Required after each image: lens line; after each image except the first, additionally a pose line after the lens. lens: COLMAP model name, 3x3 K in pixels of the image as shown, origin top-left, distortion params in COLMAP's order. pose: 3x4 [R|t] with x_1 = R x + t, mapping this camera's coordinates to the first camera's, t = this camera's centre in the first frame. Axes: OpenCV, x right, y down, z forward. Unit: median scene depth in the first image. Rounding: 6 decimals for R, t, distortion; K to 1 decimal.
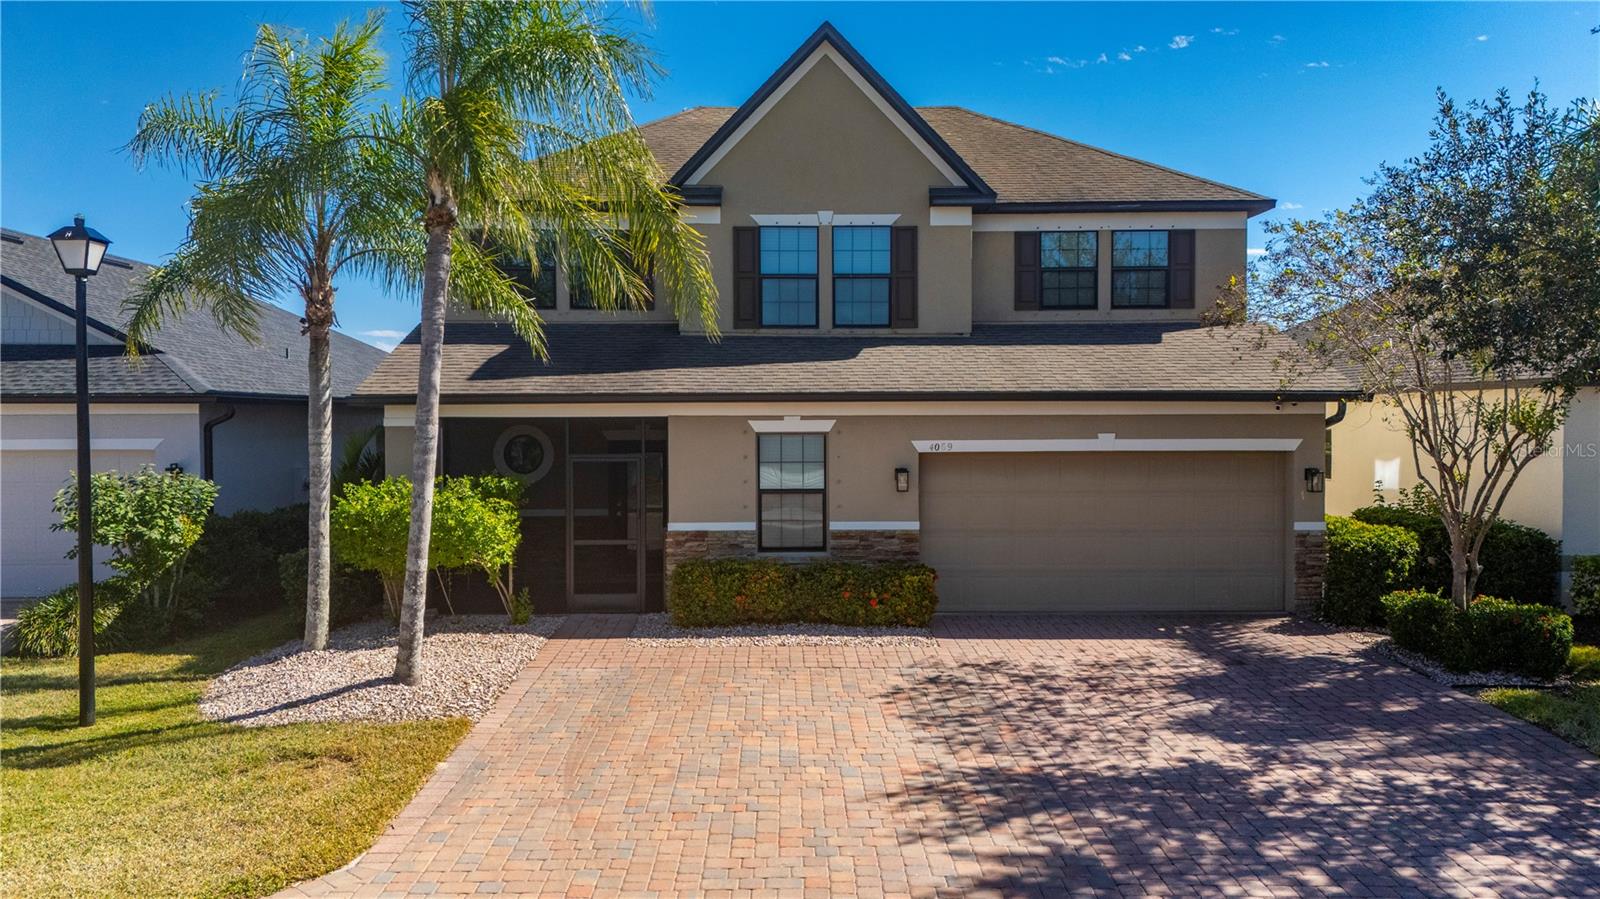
lens RADIAL K [[1183.3, 0, 800.0], [0, 1183.3, 449.5], [0, 0, 1]] dist [0.038411, -0.009560]
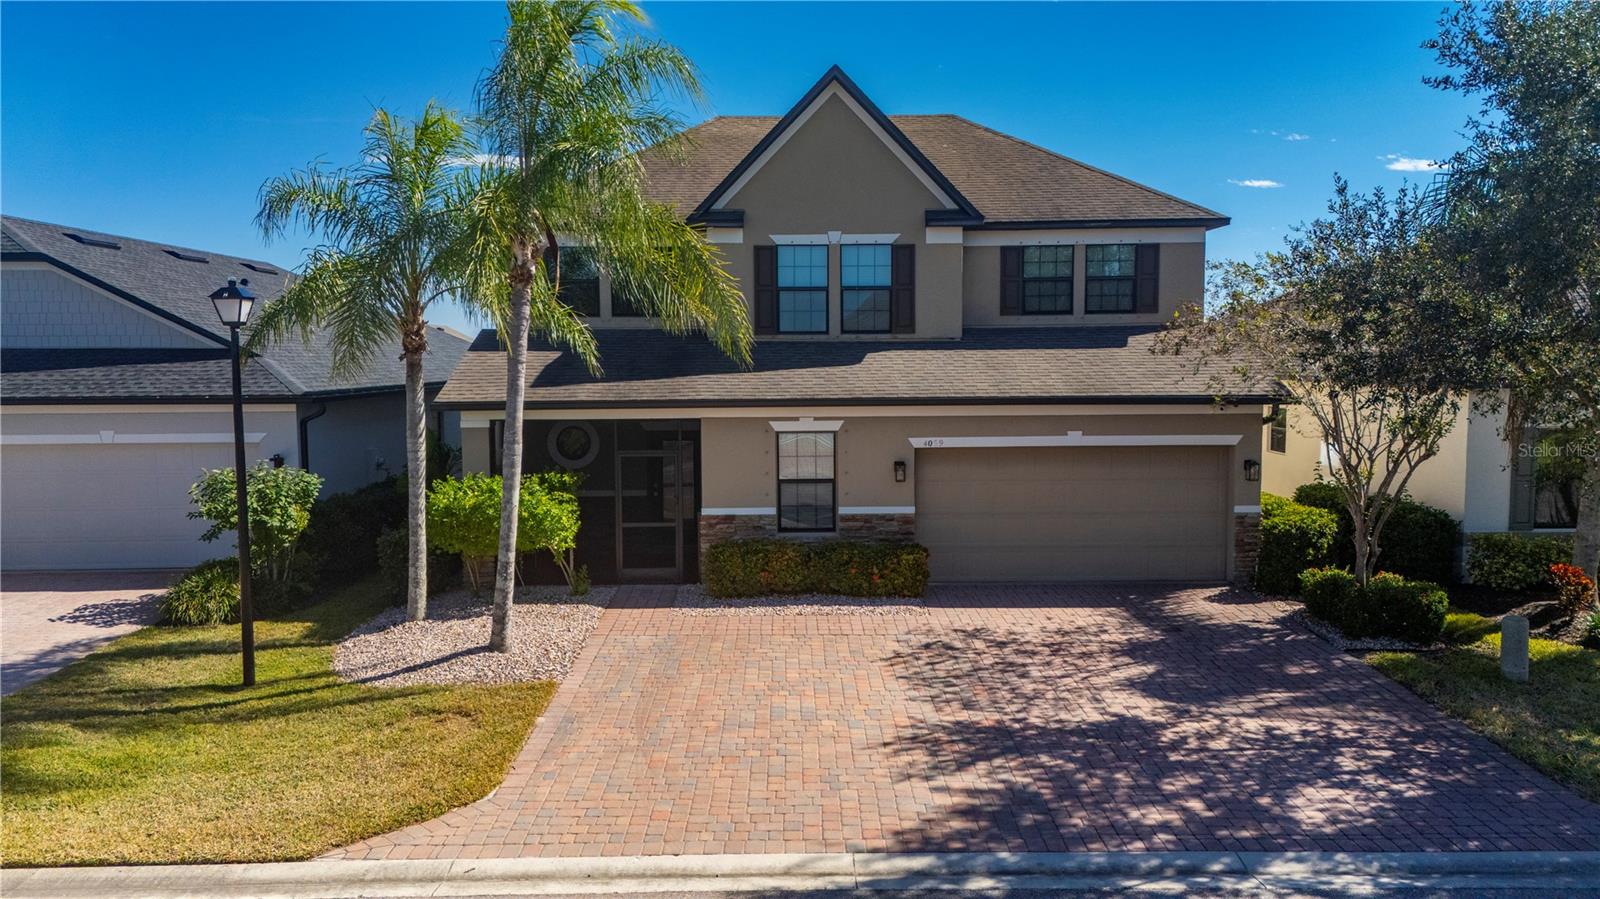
lens RADIAL K [[1168.7, 0, 800.0], [0, 1168.7, 449.5], [0, 0, 1]] dist [0.039228, -0.002326]
pose [[0.999978, -0.002688, -0.006085, -0.007250], [0.003020, 0.998471, 0.055198, -0.070108], [0.005928, -0.055216, 0.998457, -0.184307]]
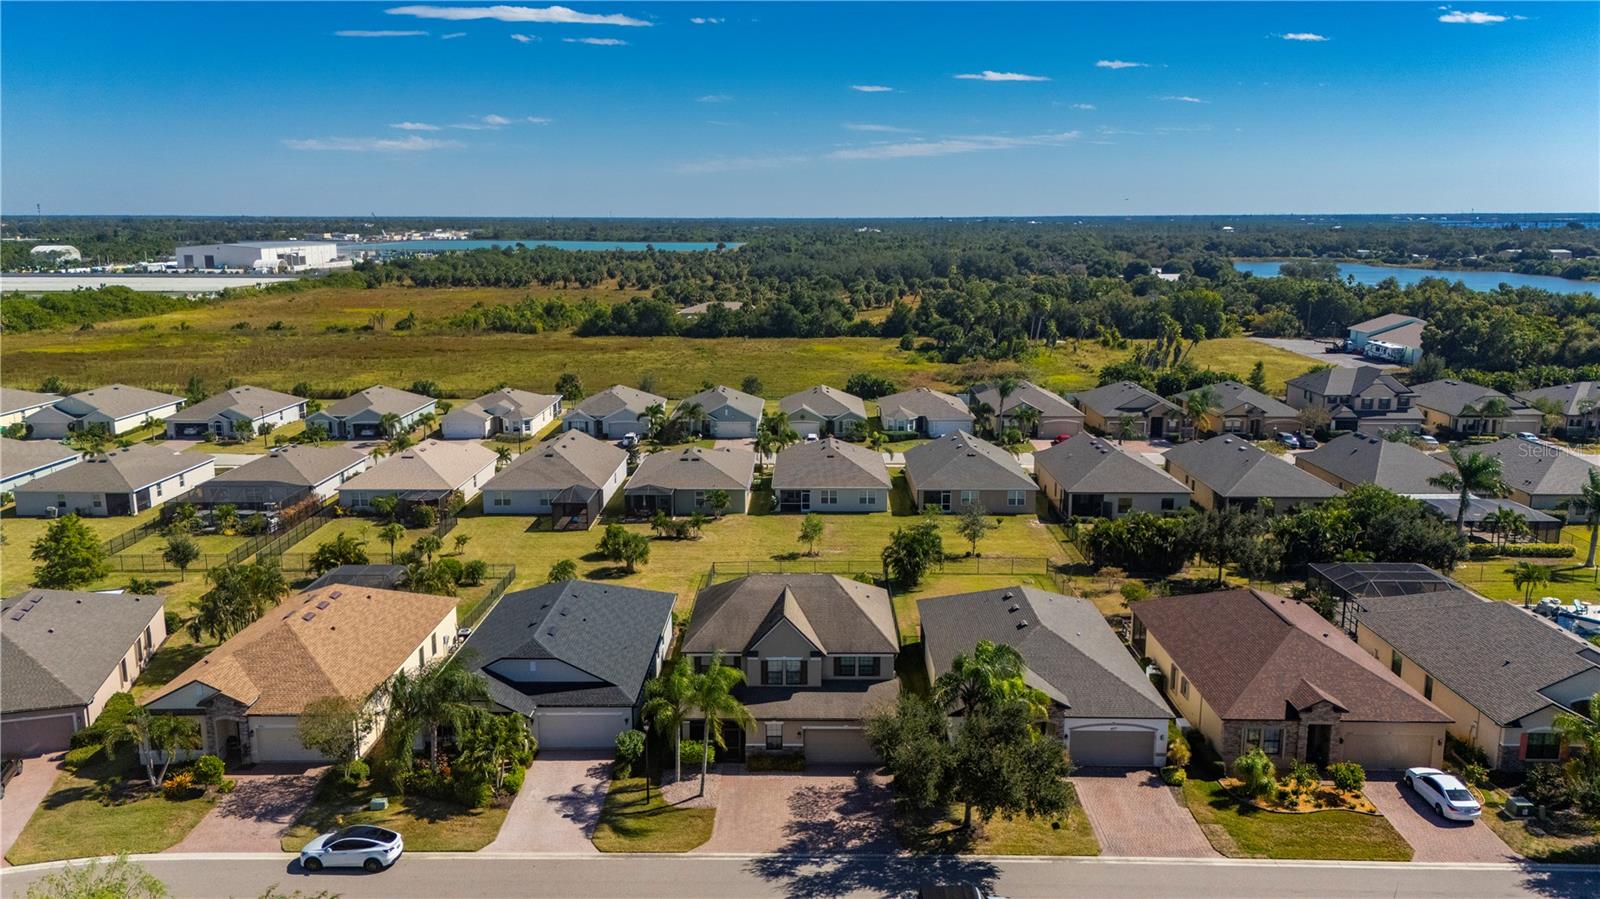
lens RADIAL K [[1169.7, 0, 800.4], [0, 1169.7, 431.1], [0, 0, 1]] dist [0.077122, -0.065272]
pose [[0.999446, 0.007184, -0.032483, 0.260406], [-0.002131, 0.988226, 0.152987, -2.037531], [0.033199, -0.152834, 0.987694, -3.635853]]
